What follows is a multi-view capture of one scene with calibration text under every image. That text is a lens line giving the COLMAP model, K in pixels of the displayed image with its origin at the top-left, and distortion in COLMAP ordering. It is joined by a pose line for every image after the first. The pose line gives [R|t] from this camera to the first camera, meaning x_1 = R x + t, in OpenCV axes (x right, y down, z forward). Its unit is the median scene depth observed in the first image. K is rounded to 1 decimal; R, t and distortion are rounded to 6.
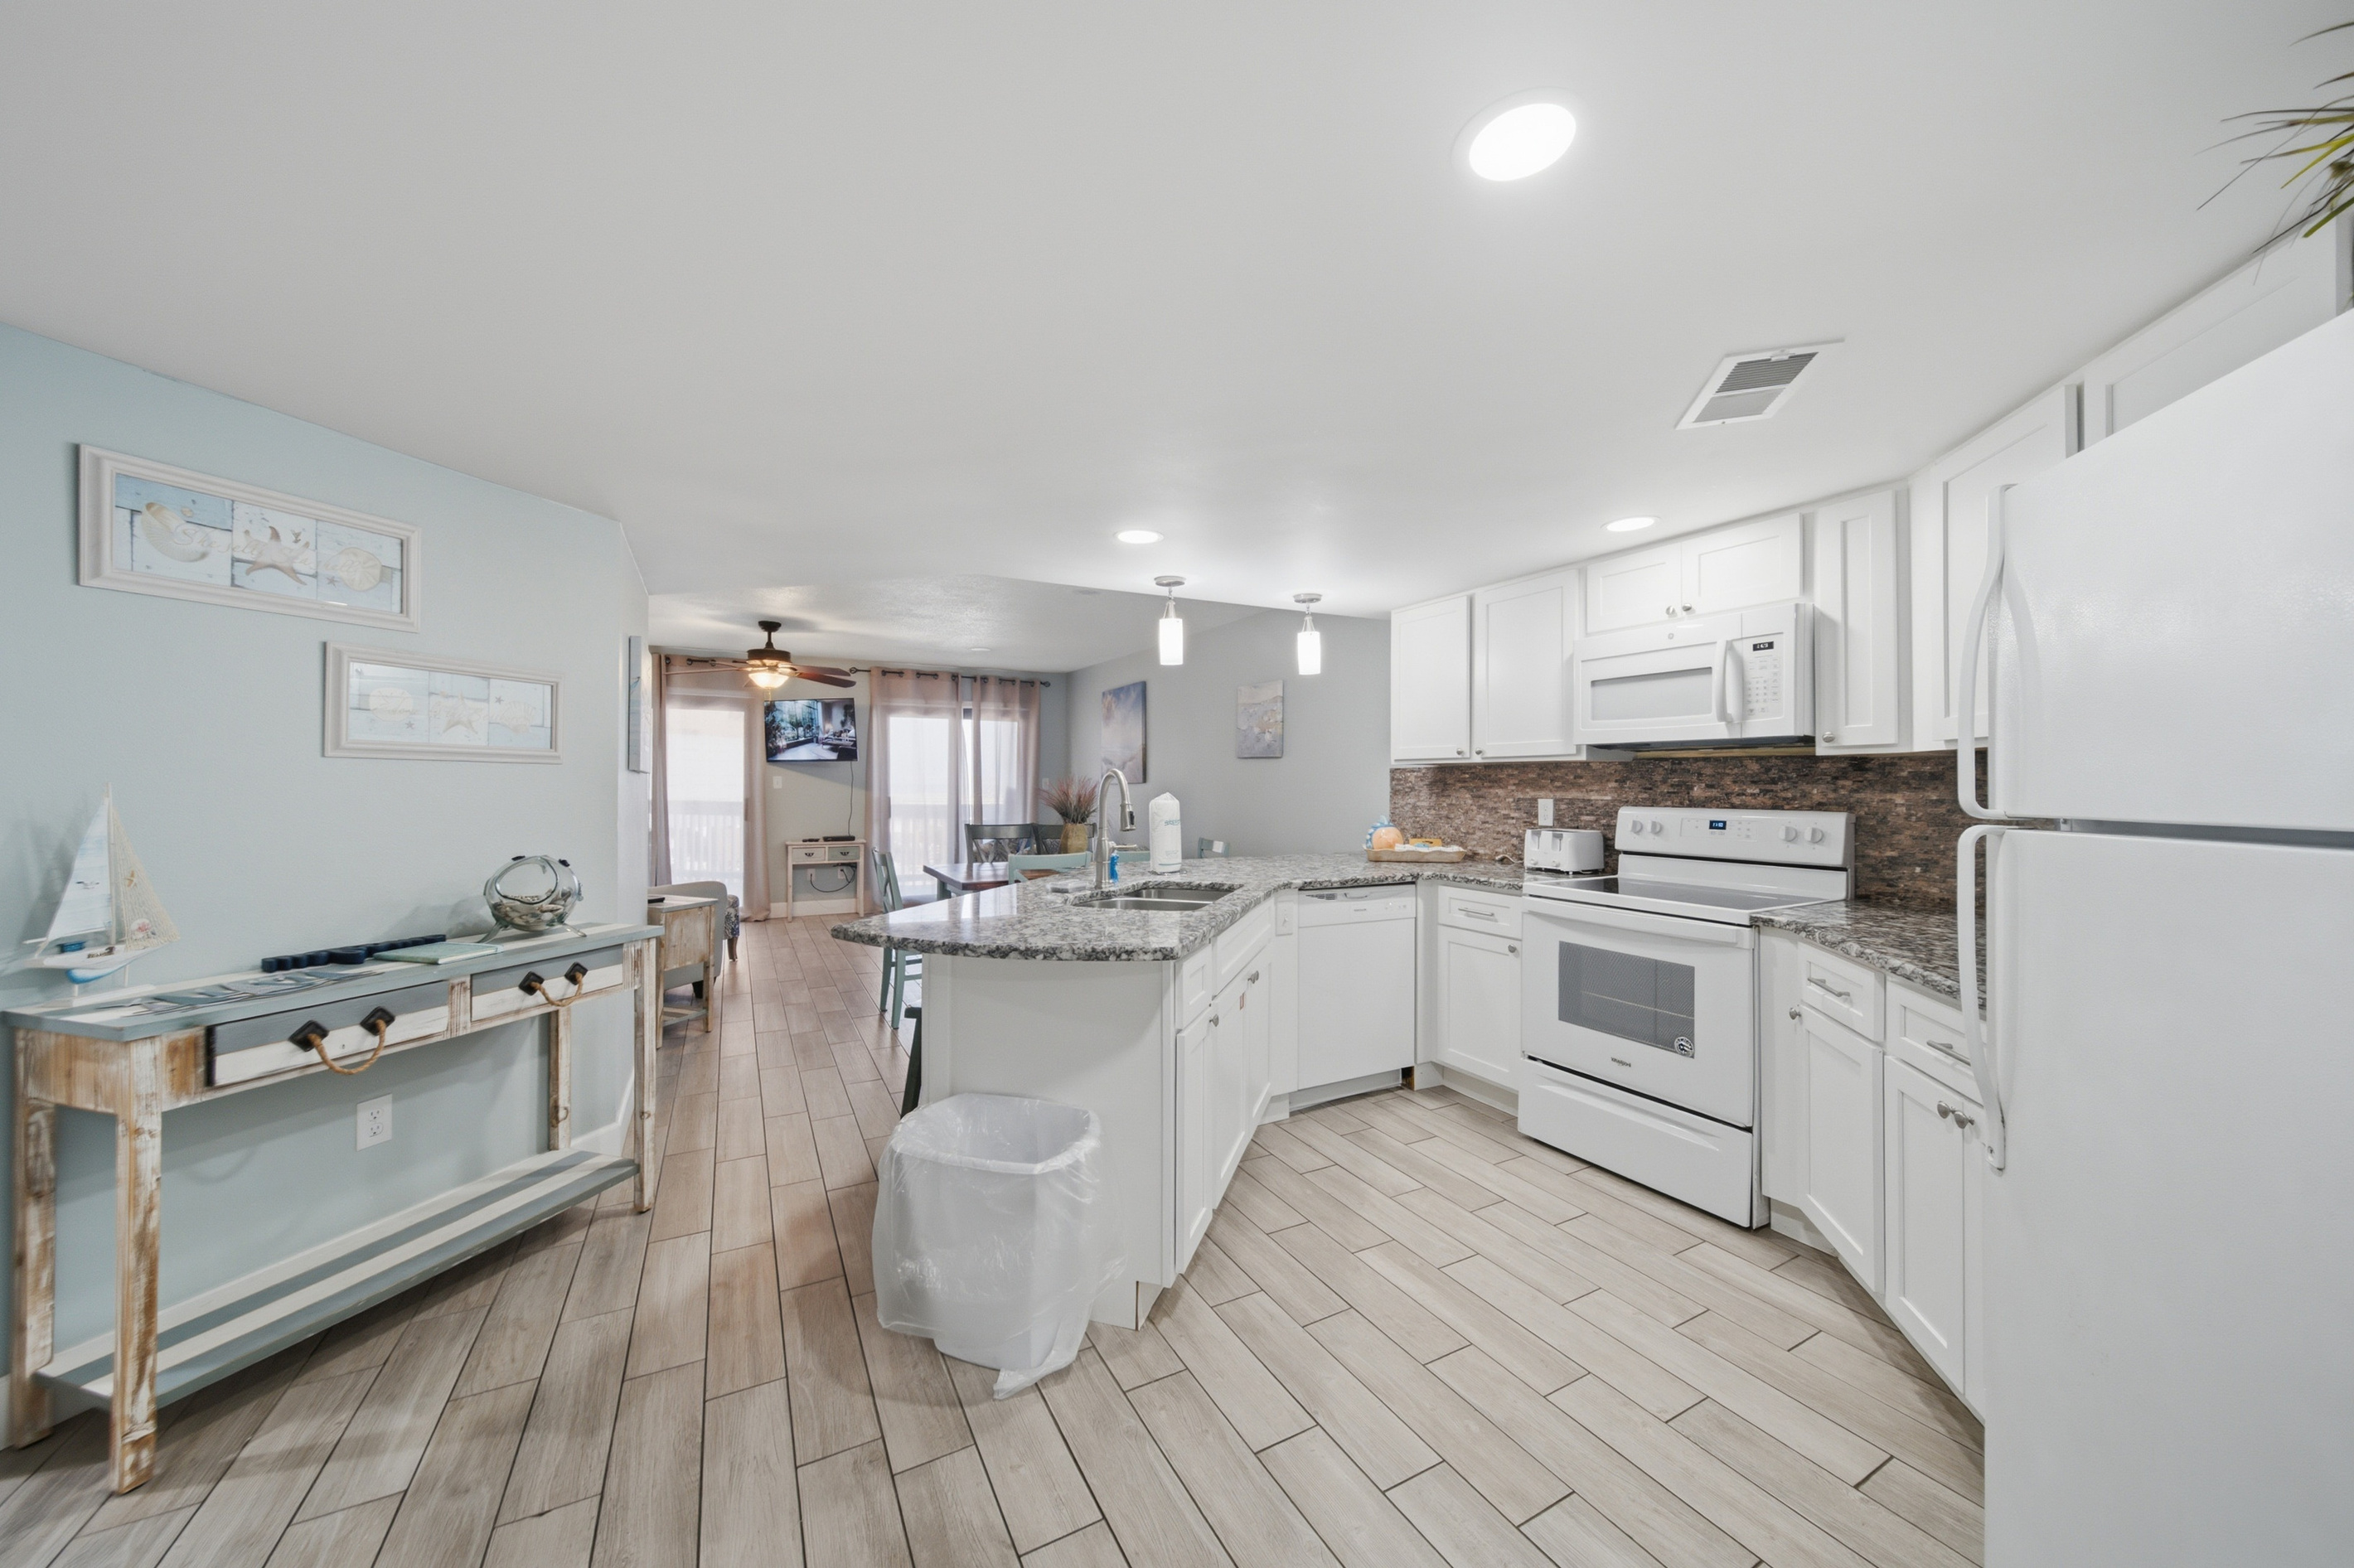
lens RADIAL K [[840.2, 0, 1189.0], [0, 840.2, 781.8], [0, 0, 1]] dist [-0.001438, -0.000304]
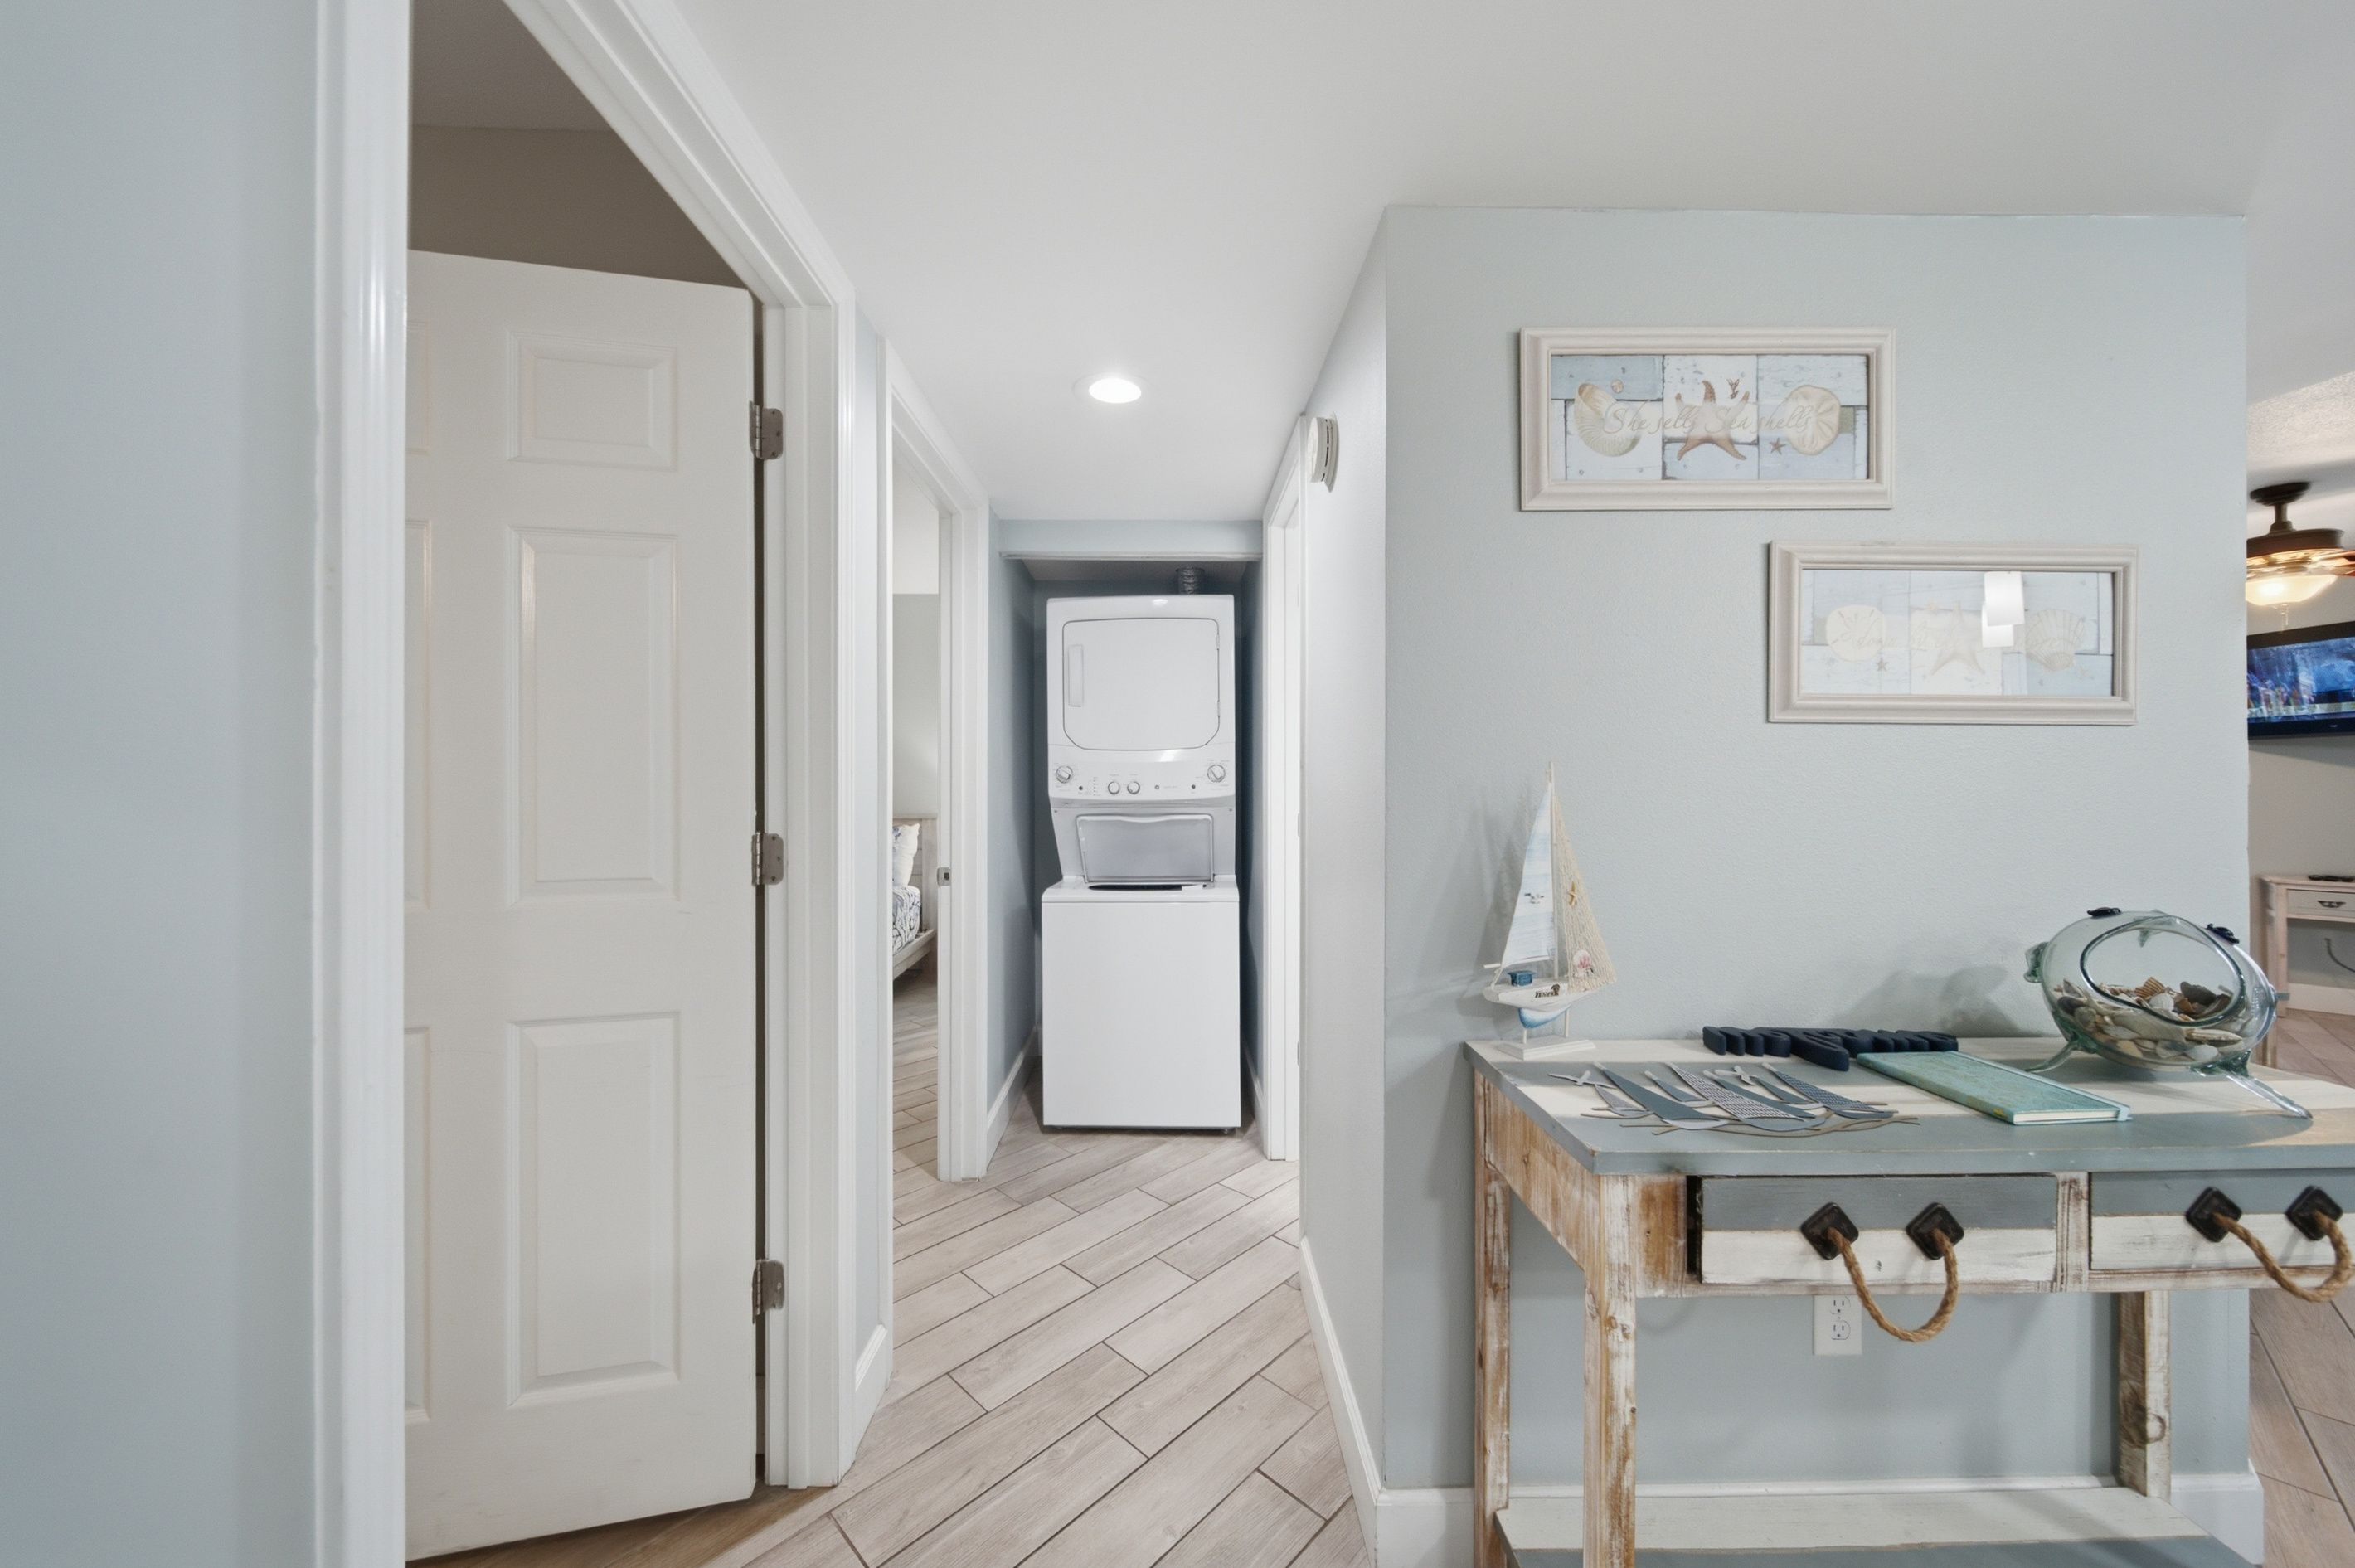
lens RADIAL K [[840.6, 0, 1172.4], [0, 840.6, 778.2], [0, 0, 1]] dist [-0.001438, -0.000304]
pose [[0.299241, -0.009909, -0.954126, -0.549757], [0.005218, 0.999948, -0.008748, 0.015644], [0.954163, -0.002361, 0.299277, 0.368657]]
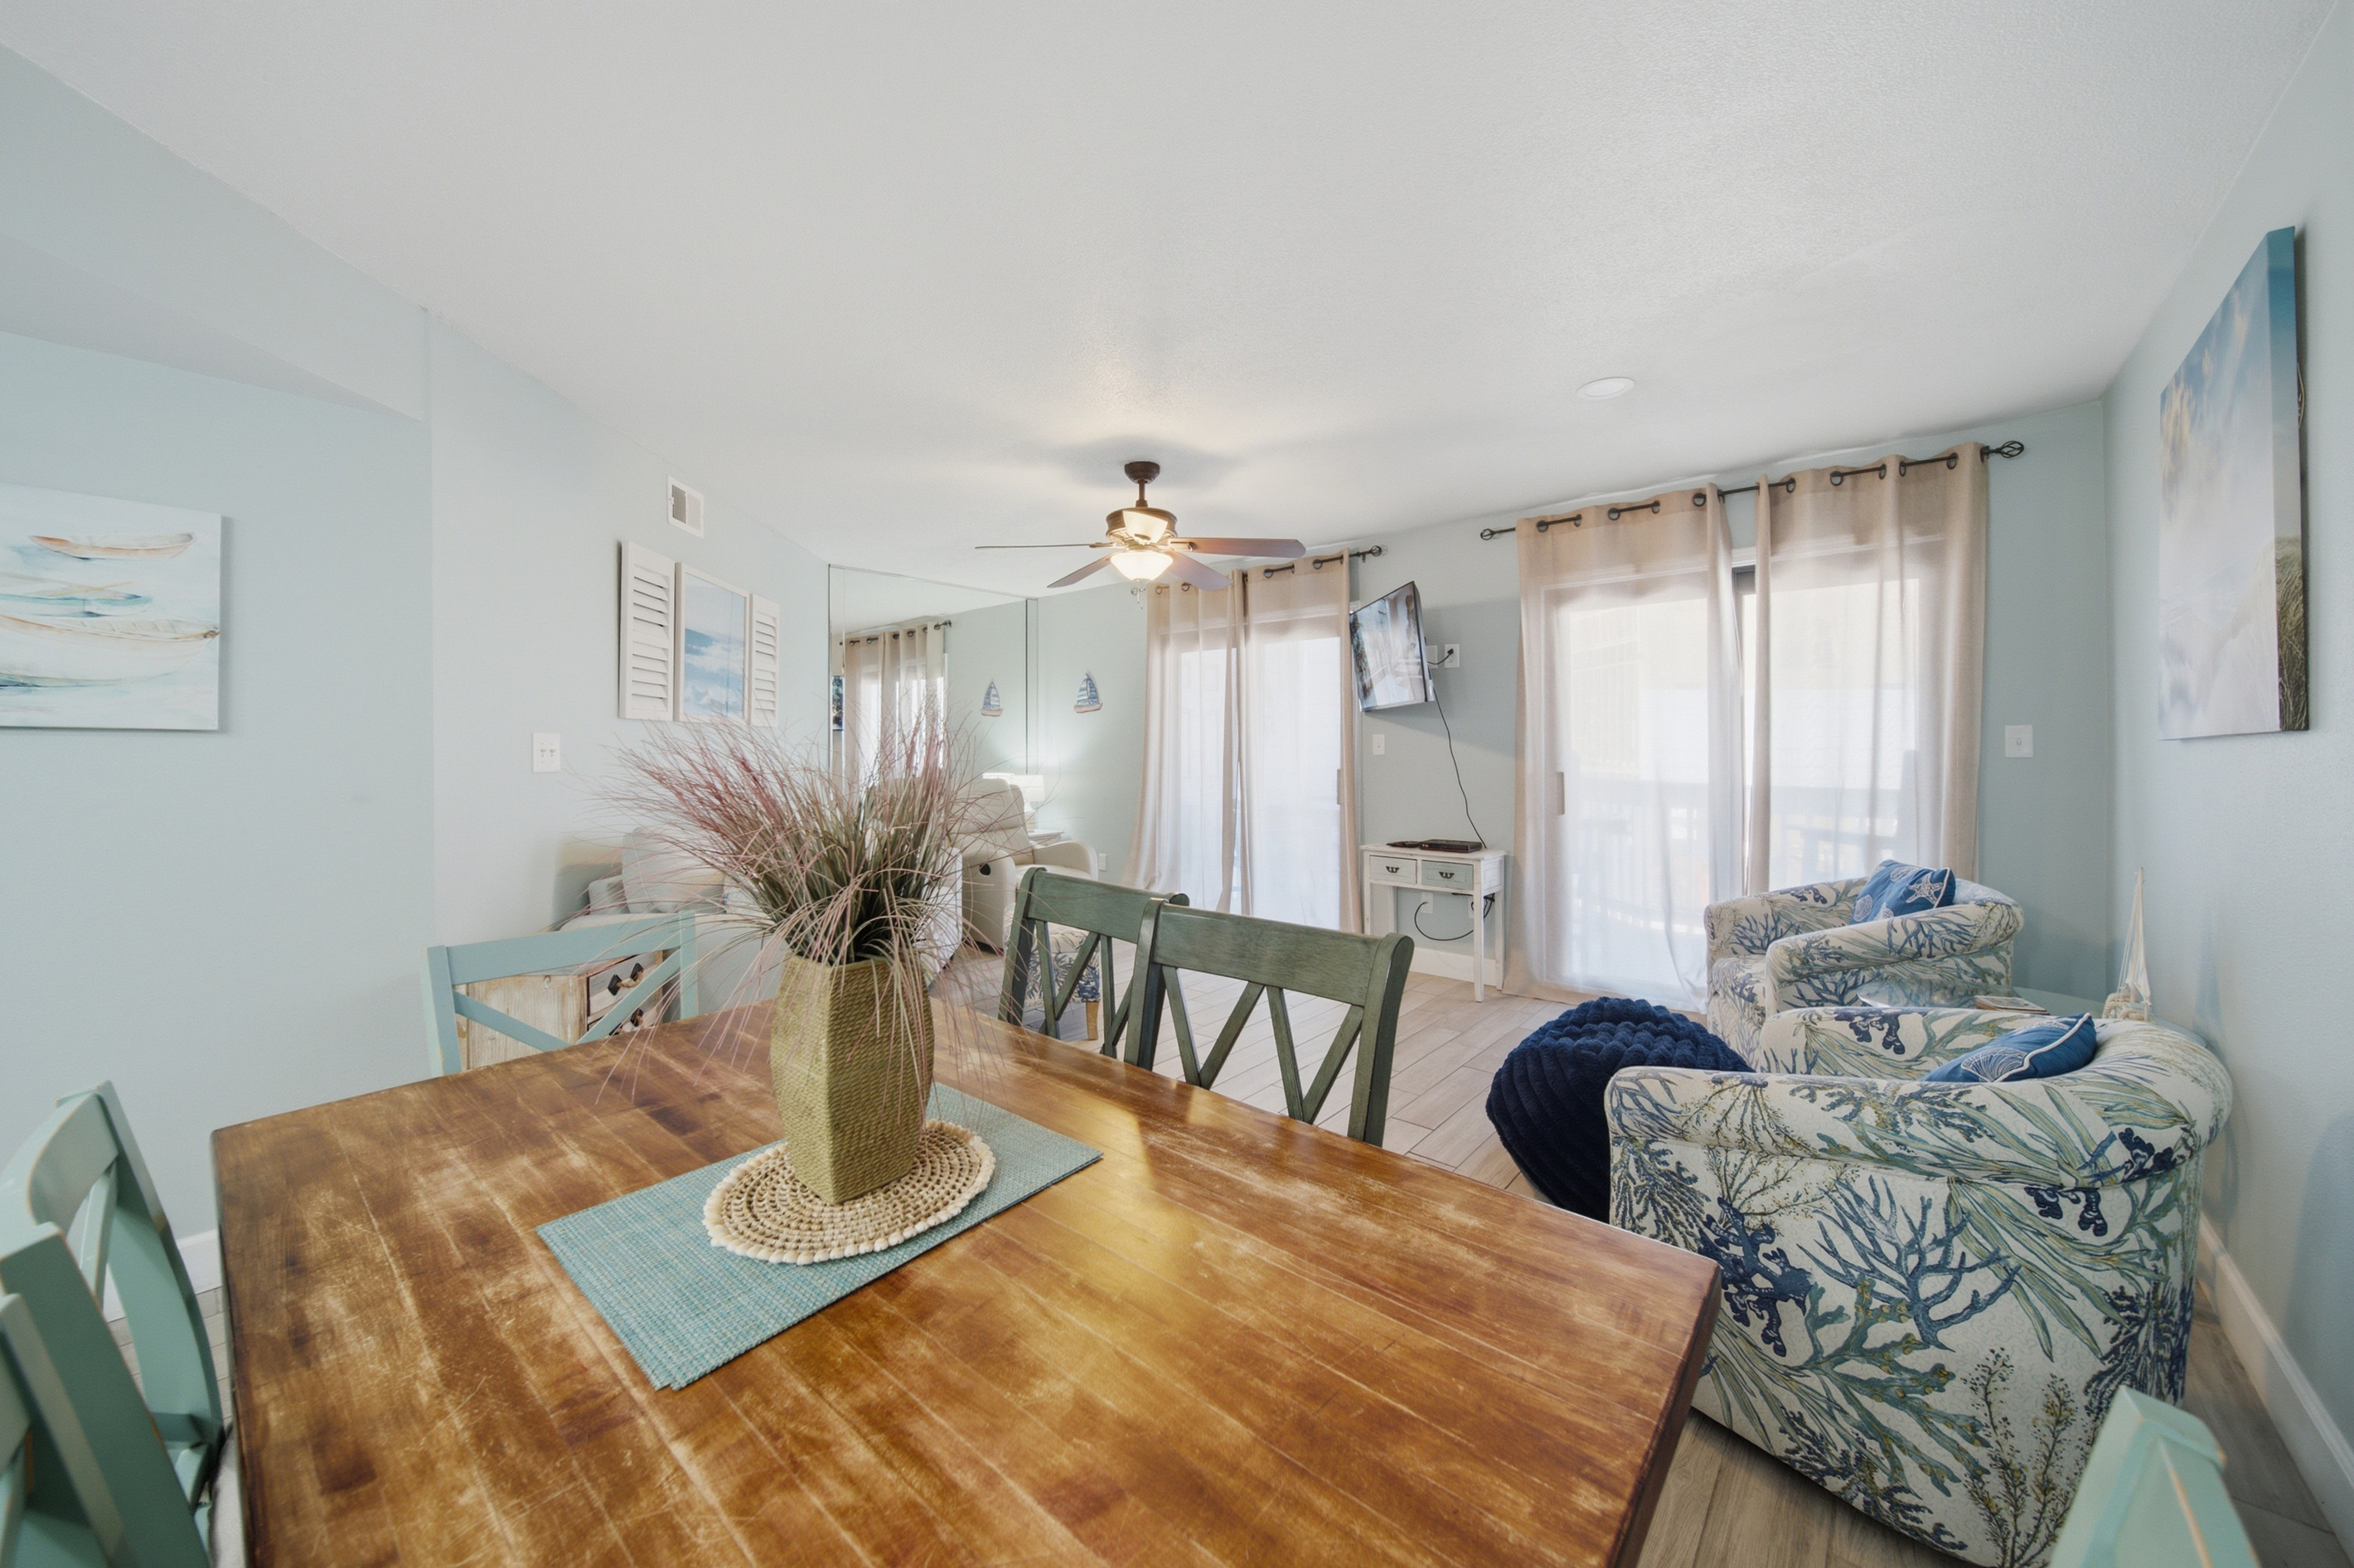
lens RADIAL K [[840.2, 0, 1207.5], [0, 840.2, 751.0], [0, 0, 1]] dist [-0.001438, -0.000304]
pose [[0.353103, -0.002979, -0.935580, 0.149733], [0.008504, 0.999964, 0.000026, 0.015842], [0.935546, -0.007965, 0.353115, 2.428493]]
